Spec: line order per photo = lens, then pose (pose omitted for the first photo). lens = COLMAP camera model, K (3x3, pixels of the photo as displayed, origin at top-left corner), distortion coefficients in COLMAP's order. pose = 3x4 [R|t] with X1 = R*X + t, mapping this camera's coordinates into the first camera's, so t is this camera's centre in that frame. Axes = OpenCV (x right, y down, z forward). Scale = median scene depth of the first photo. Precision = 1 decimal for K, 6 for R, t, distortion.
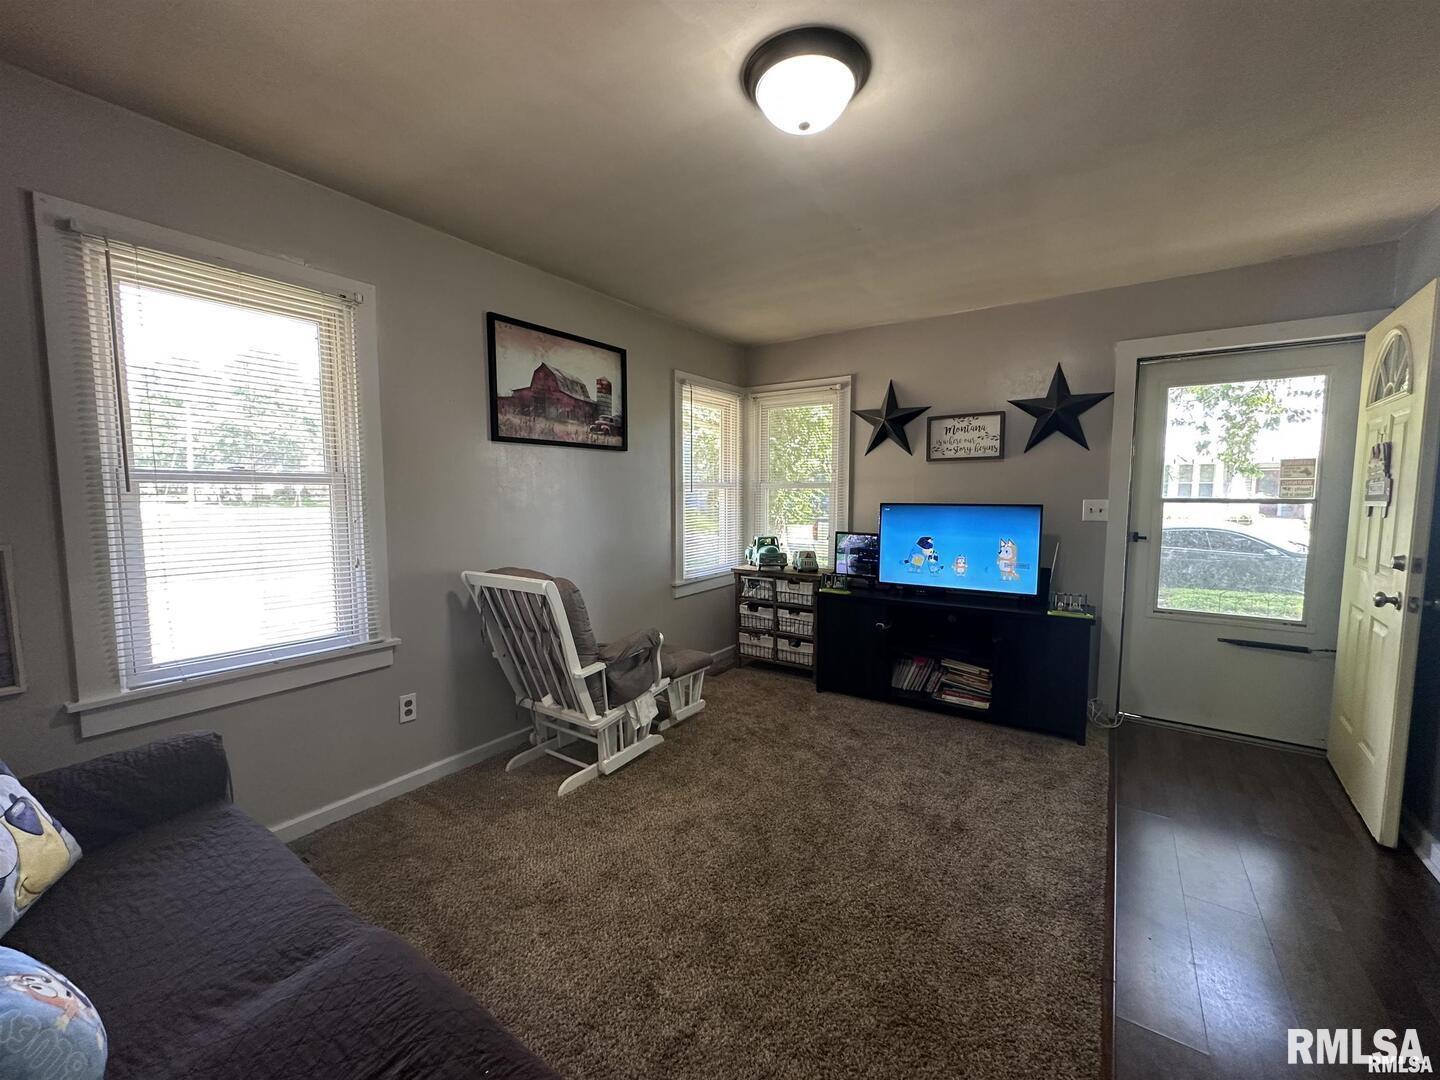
lens RADIAL K [[577.6, 0, 720.0], [0, 577.6, 538.9], [0, 0, 1]] dist [-0.001549, 0.000124]
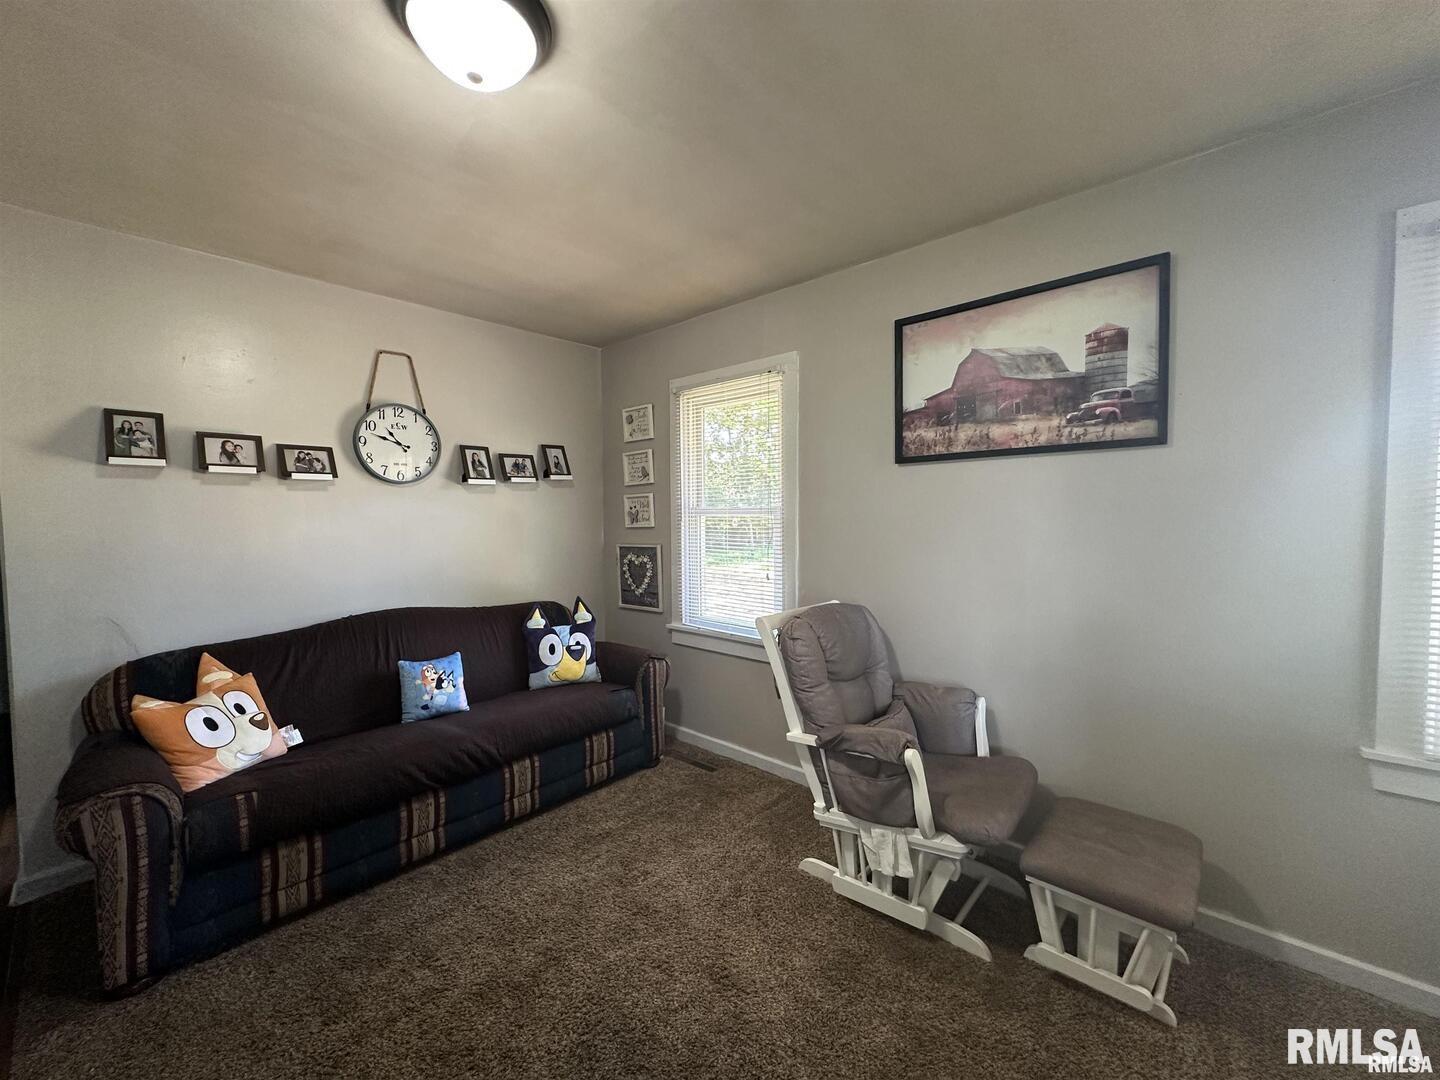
lens RADIAL K [[577.6, 0, 720.8], [0, 577.6, 536.8], [0, 0, 1]] dist [-0.001549, 0.000124]
pose [[-0.128477, 0.041825, -0.990830, 0.483008], [-0.071375, 0.996129, 0.051303, -0.076380], [0.989141, 0.077312, -0.124995, 0.779802]]
